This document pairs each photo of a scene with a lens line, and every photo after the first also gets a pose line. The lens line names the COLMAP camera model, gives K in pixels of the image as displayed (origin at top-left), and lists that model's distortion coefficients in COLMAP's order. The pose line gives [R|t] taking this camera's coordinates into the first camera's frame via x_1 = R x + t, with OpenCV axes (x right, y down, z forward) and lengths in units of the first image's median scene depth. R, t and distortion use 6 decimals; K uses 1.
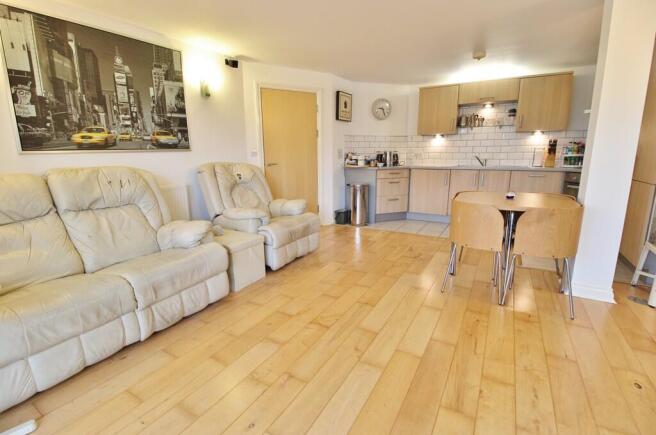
lens RADIAL K [[302.2, 0, 325.6], [0, 302.2, 217.1], [0, 0, 1]] dist [-0.016049, -0.004539]
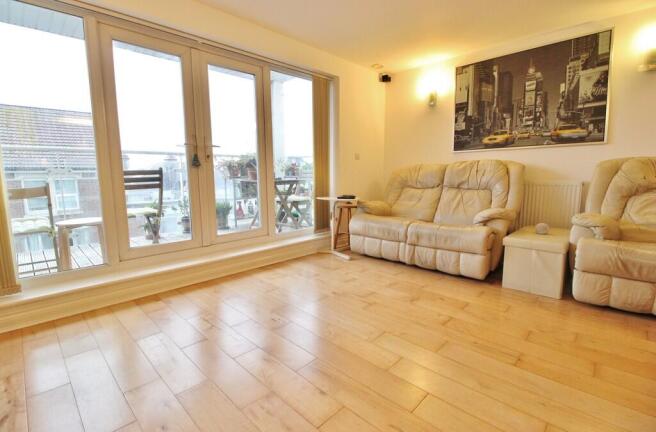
lens RADIAL K [[302.2, 0, 325.9], [0, 302.2, 214.6], [0, 0, 1]] dist [-0.016049, -0.004539]
pose [[-0.228867, 0.147278, -0.962252, 0.701293], [-0.185342, 0.963814, 0.191600, -0.052892], [0.955651, 0.222197, -0.193288, 0.573698]]
